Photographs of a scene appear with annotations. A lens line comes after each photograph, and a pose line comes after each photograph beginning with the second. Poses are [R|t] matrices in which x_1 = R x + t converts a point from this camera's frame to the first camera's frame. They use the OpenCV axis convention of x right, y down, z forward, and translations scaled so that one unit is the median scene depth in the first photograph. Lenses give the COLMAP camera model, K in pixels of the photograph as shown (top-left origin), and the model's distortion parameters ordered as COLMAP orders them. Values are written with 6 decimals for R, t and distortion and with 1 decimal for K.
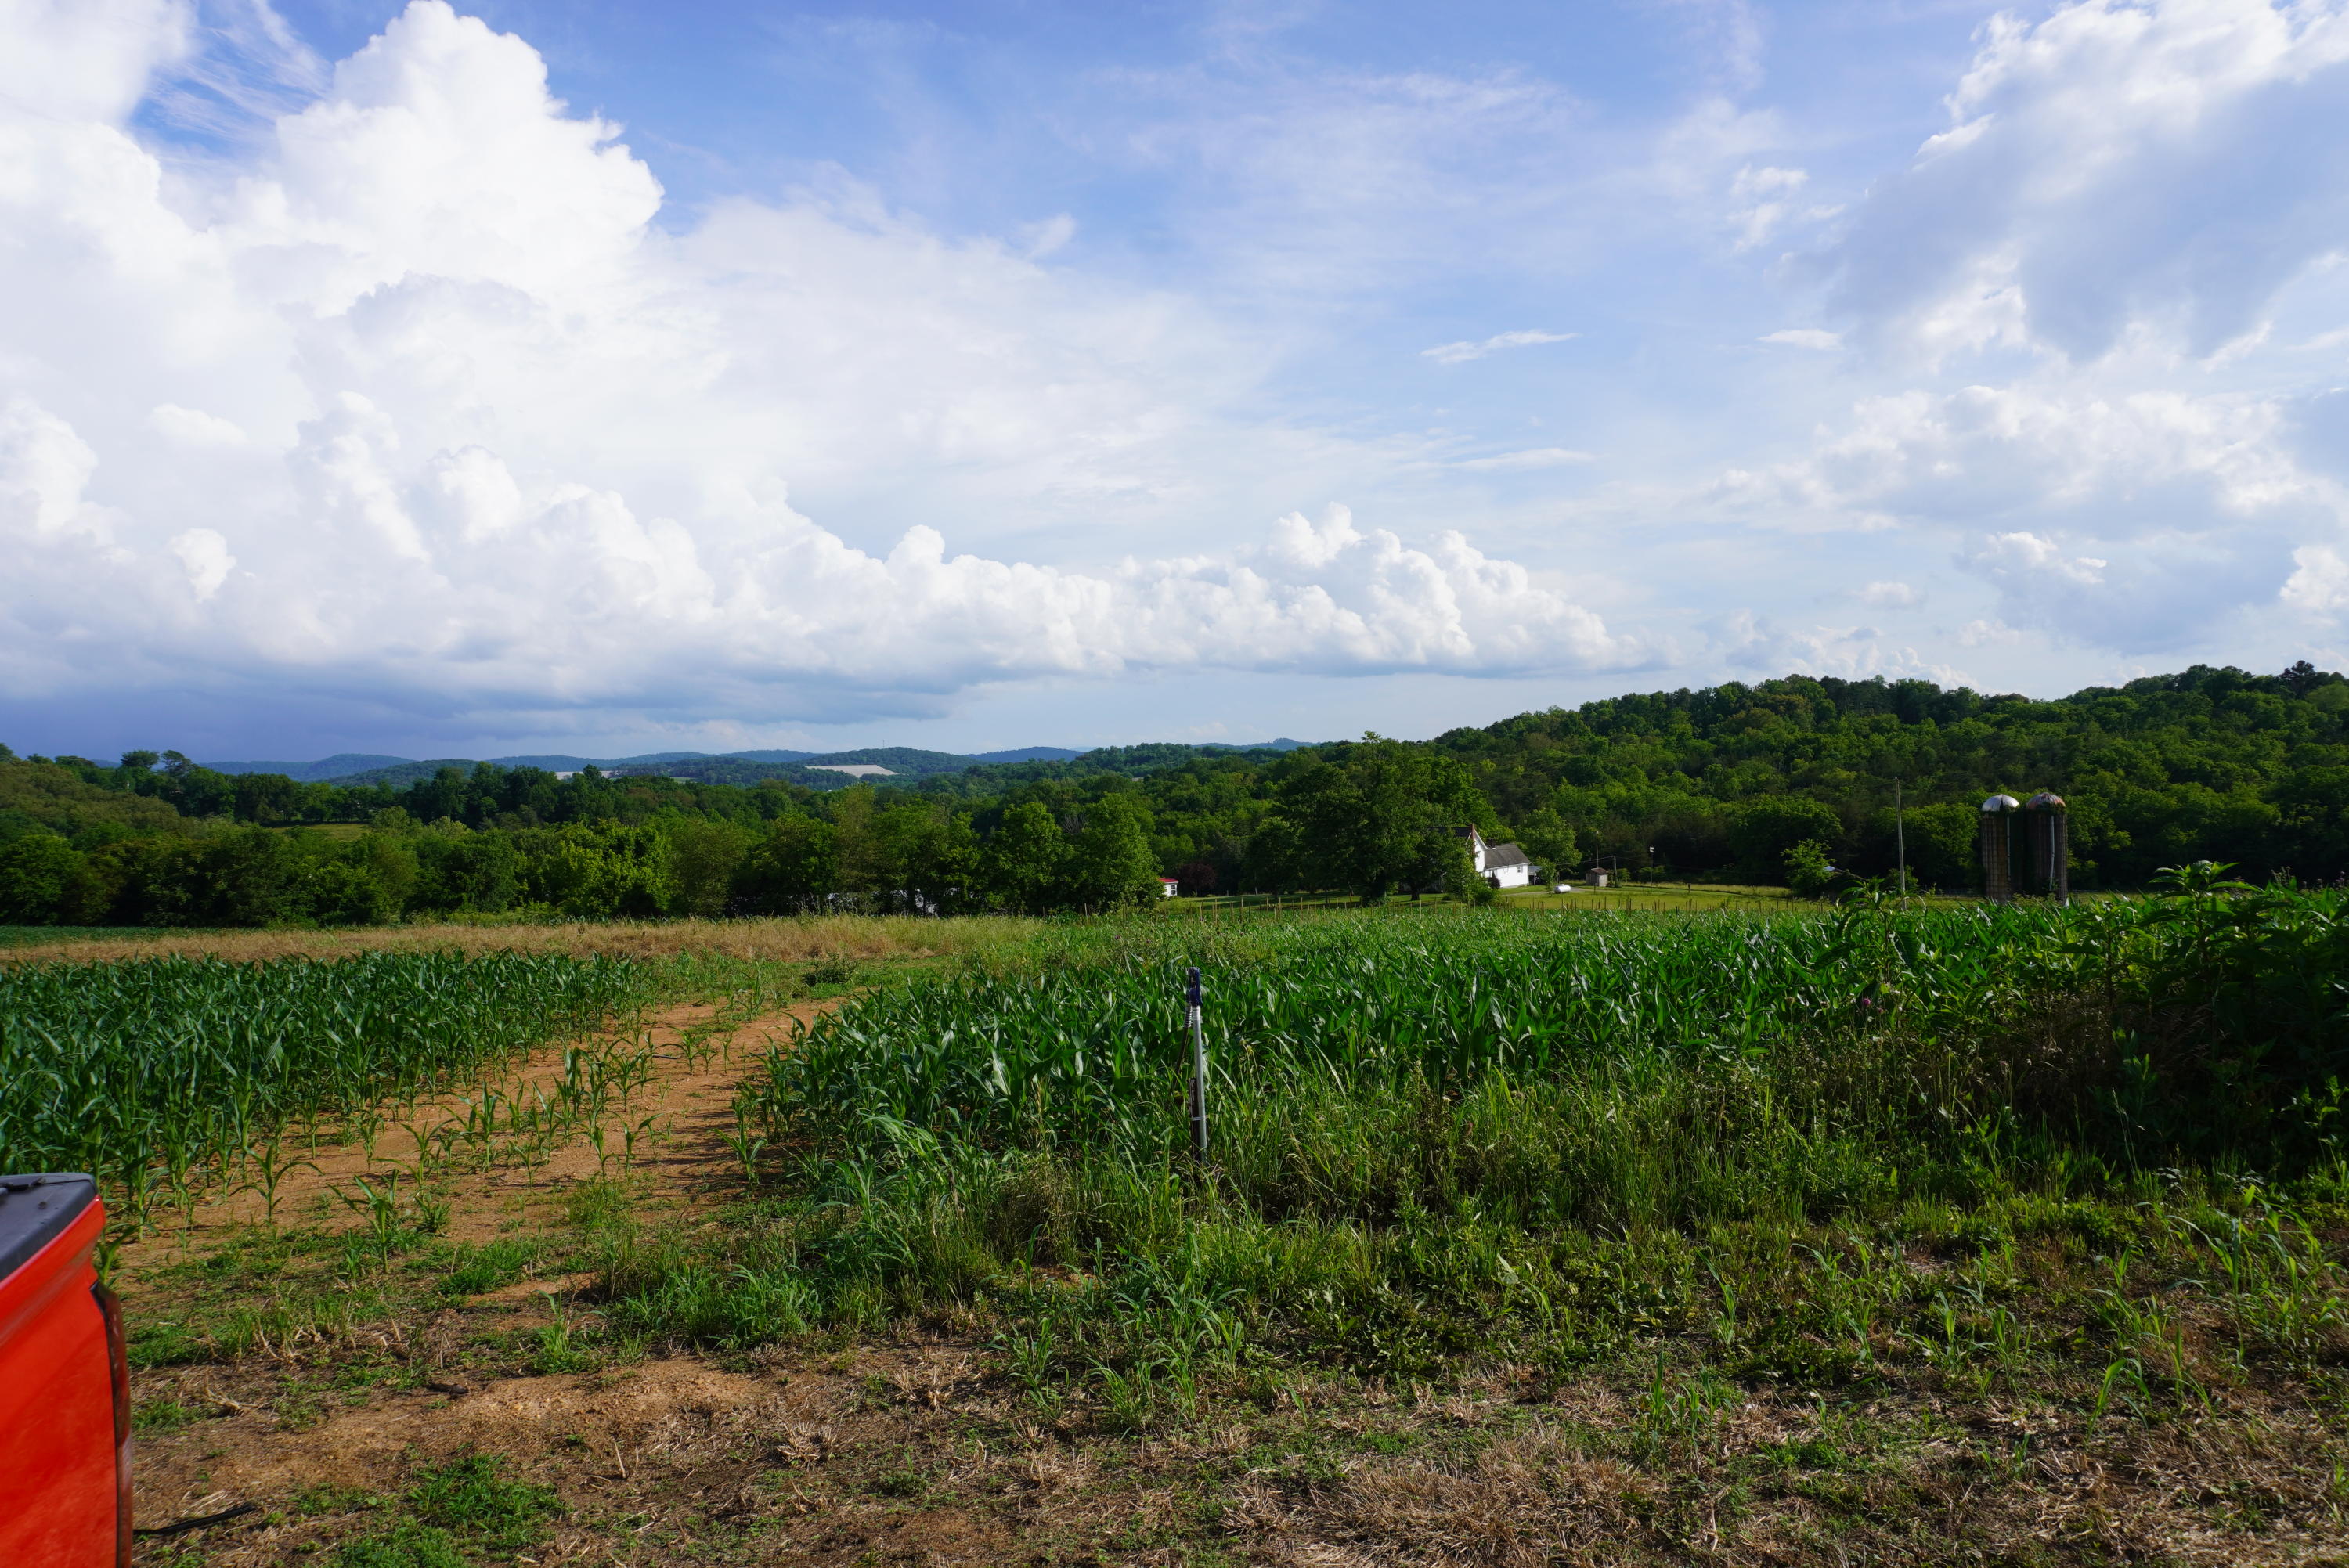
lens RADIAL K [[1577.7, 0, 1185.0], [0, 1577.7, 868.5], [0, 0, 1]] dist [-0.031853, -0.000480]
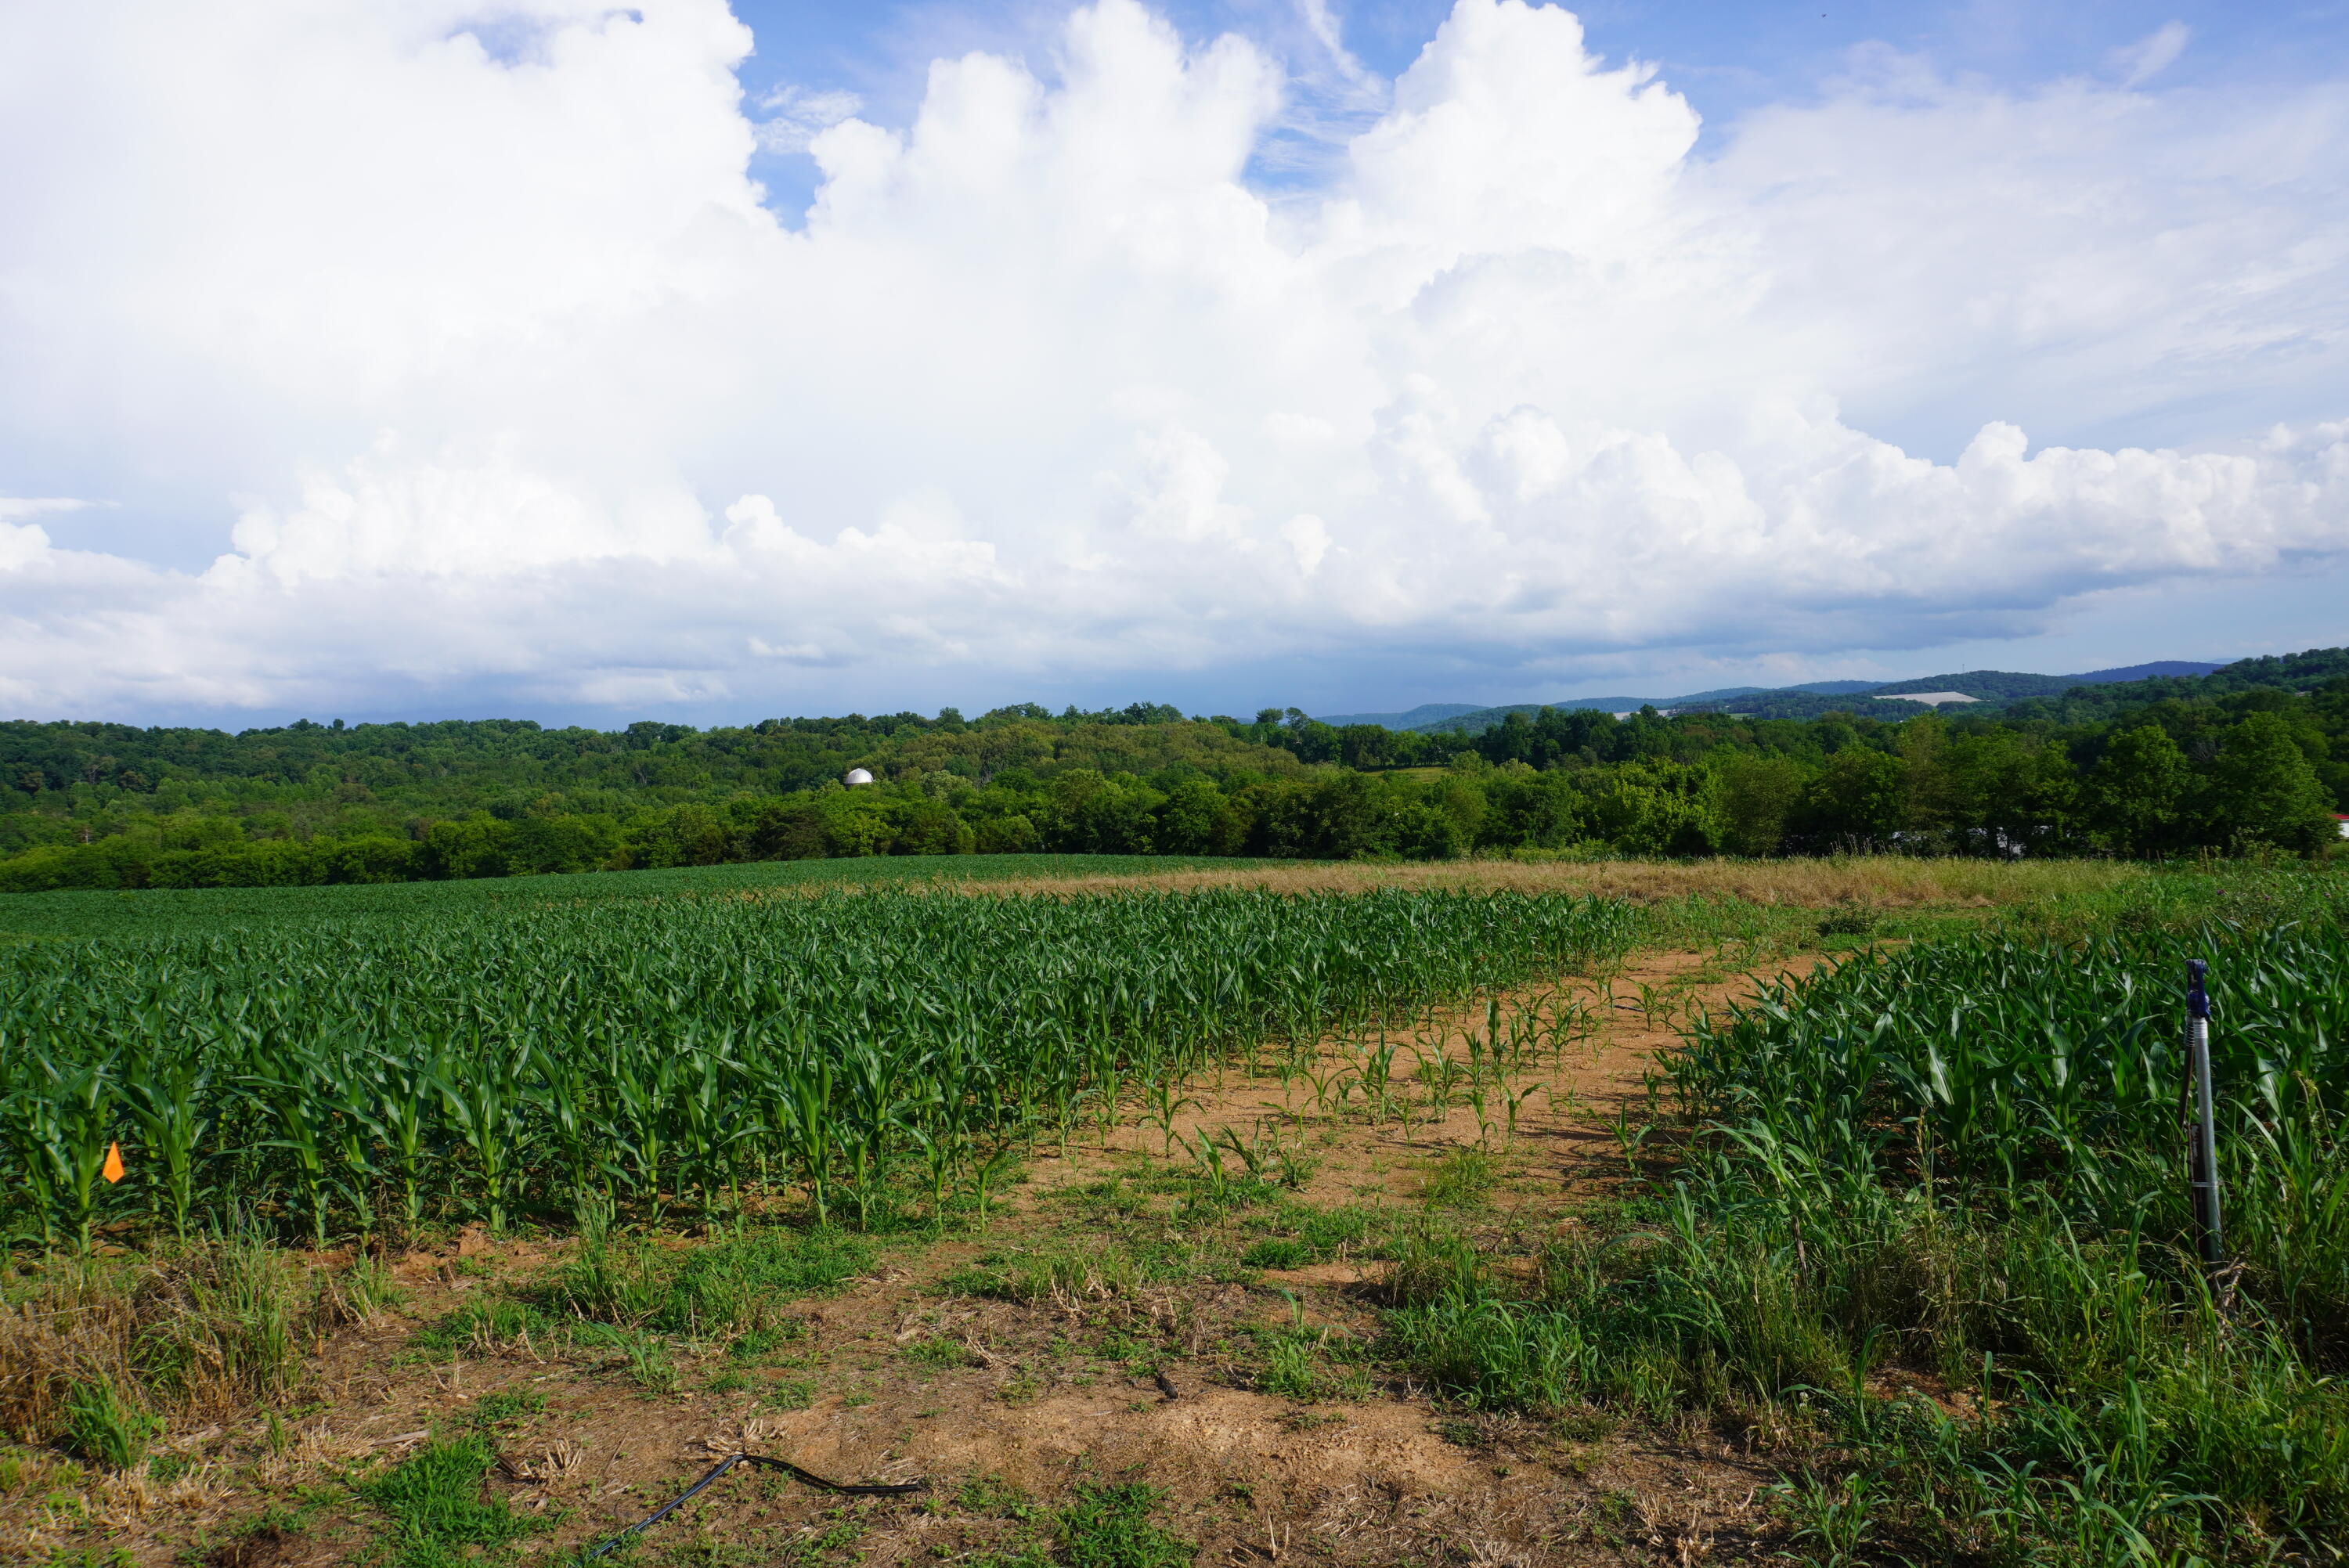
lens RADIAL K [[1559.8, 0, 1164.9], [0, 1559.8, 825.4], [0, 0, 1]] dist [-0.035303, 0.002535]
pose [[0.783654, 0.002239, -0.621194, 0.006042], [0.005722, 0.999925, 0.010823, -0.000384], [0.621172, -0.012036, 0.783582, 0.019150]]
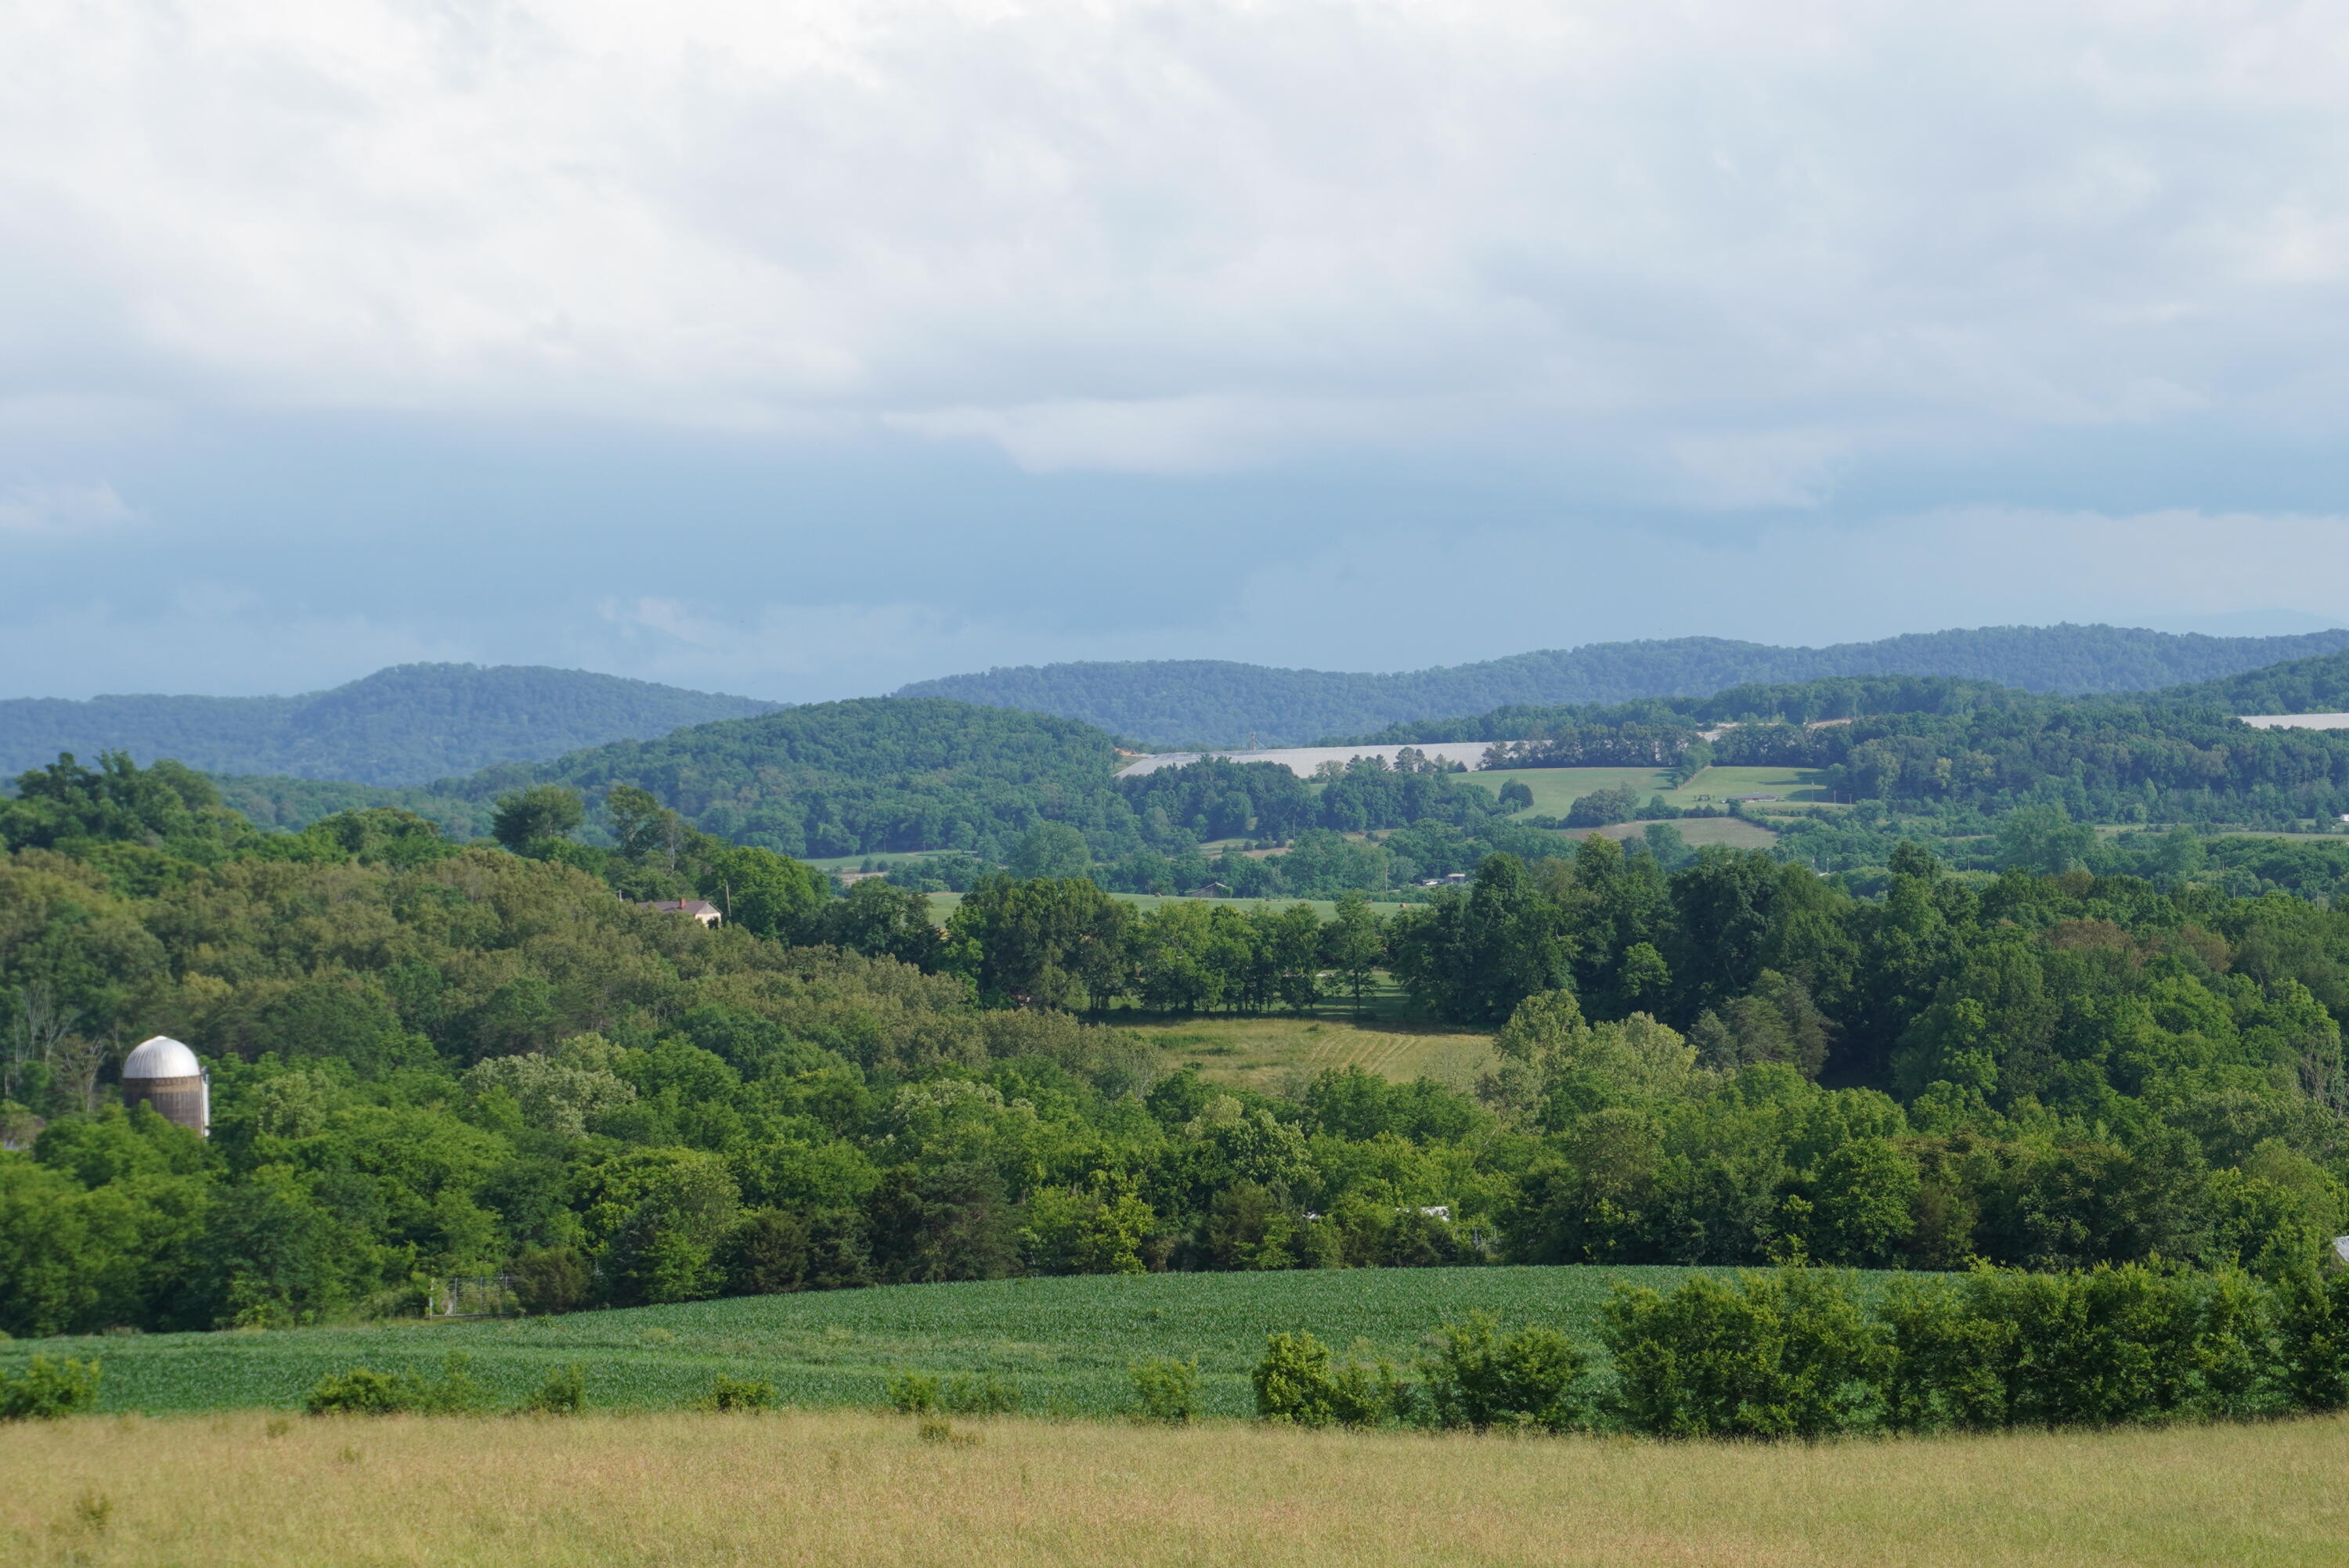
lens RADIAL K [[6994.3, 0, 1174.5], [0, 6994.3, 784.0], [0, 0, 1]] dist [-0.024851, 0.979415]
pose [[0.931742, -0.010022, -0.362984, 0.088685], [-0.007379, 0.998890, -0.046521, -0.030301], [0.363047, 0.046024, 0.930633, -1.867330]]
